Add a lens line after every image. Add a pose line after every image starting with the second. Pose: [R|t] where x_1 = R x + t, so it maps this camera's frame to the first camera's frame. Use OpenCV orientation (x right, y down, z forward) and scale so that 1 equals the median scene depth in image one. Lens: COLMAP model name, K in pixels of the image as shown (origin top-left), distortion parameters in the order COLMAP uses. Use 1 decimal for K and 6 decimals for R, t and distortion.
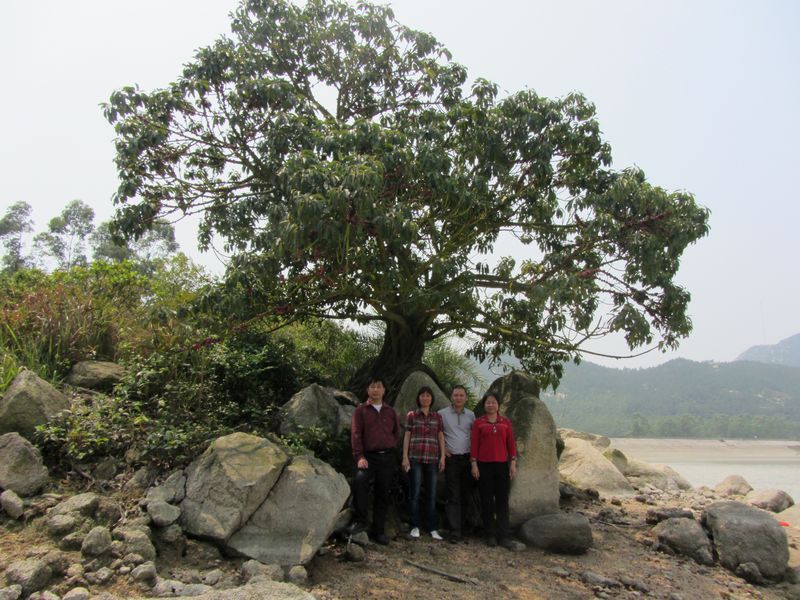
lens RADIAL K [[665.4, 0, 412.2], [0, 665.4, 297.4], [0, 0, 1]] dist [-0.015902, 0.003076]
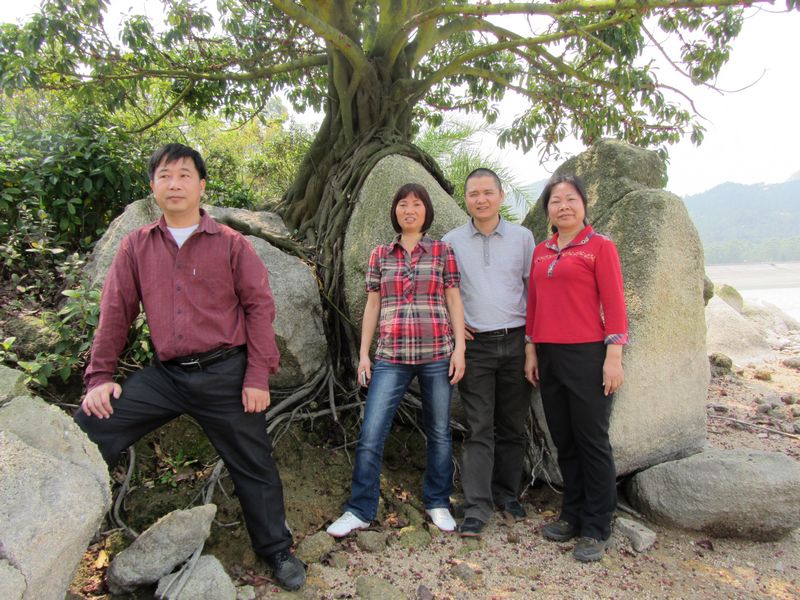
lens RADIAL K [[629.4, 0, 401.3], [0, 629.4, 296.9], [0, 0, 1]] dist [-0.089237, 0.000284]
pose [[0.993869, -0.061008, -0.092205, 0.051938], [0.080616, 0.970613, 0.226741, 0.116739], [0.075662, -0.232784, 0.969581, 0.592913]]
